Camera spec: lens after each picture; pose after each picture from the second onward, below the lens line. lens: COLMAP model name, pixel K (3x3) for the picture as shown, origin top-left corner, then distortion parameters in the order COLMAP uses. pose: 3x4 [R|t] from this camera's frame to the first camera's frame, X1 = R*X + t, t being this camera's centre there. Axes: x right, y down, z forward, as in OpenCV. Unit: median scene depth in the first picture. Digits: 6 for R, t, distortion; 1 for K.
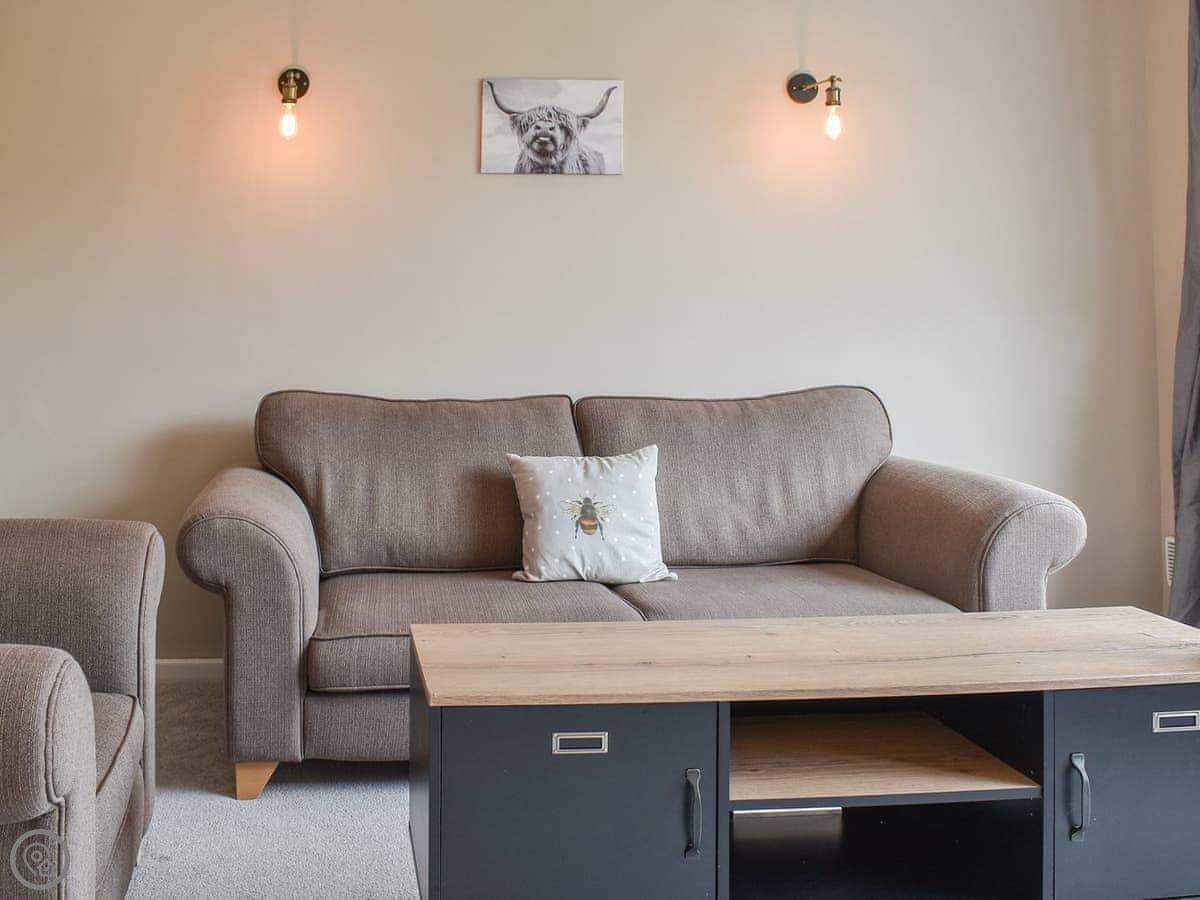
lens RADIAL K [[1094.5, 0, 600.1], [0, 1094.5, 345.1], [0, 0, 1]] dist [-0.073717, 0.007186]
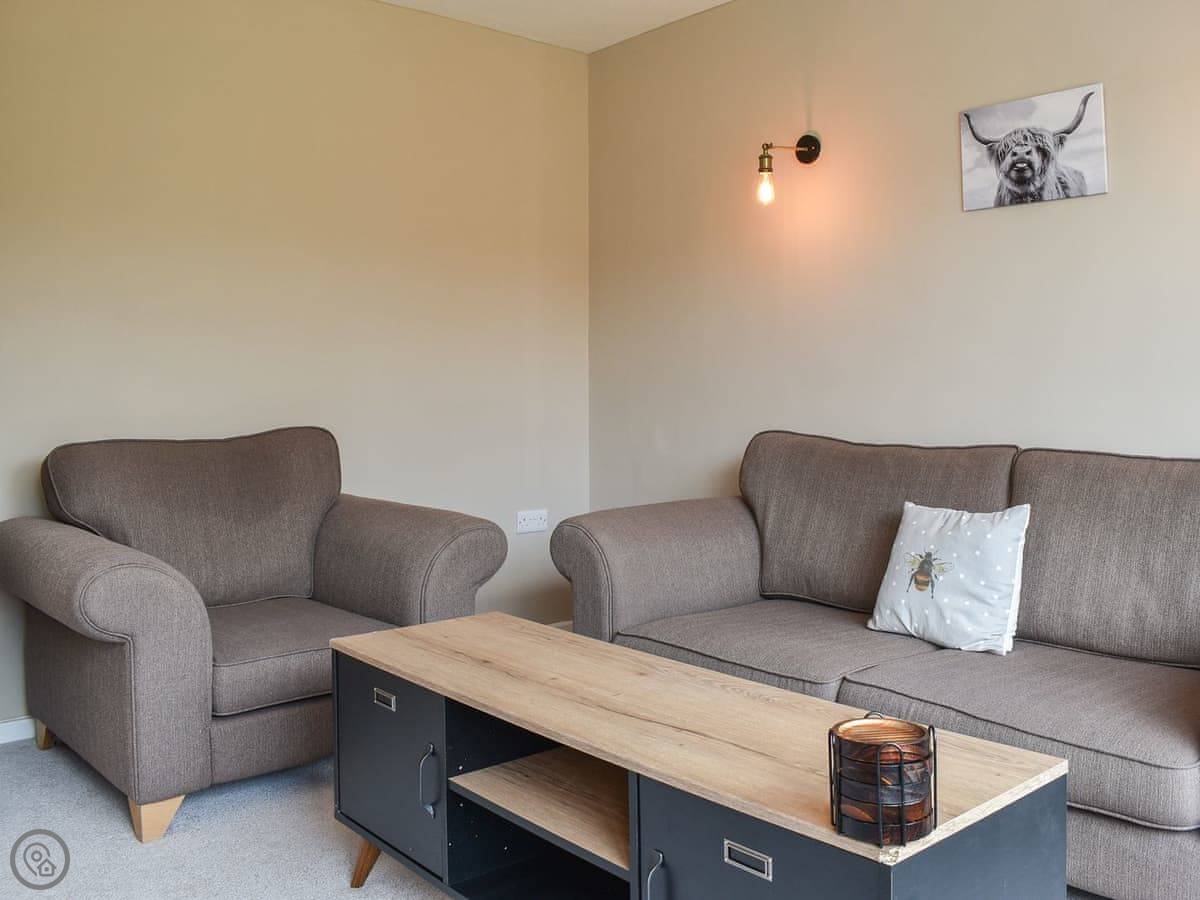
lens RADIAL K [[1085.1, 0, 600.0], [0, 1085.1, 450.0], [0, 0, 1]] dist [-0.090329, 0.002068]
pose [[0.593093, 0.044564, -0.803899, 0.466059], [0.001593, 0.998400, 0.056521, -0.001946], [0.805132, -0.034802, 0.592074, 0.181986]]
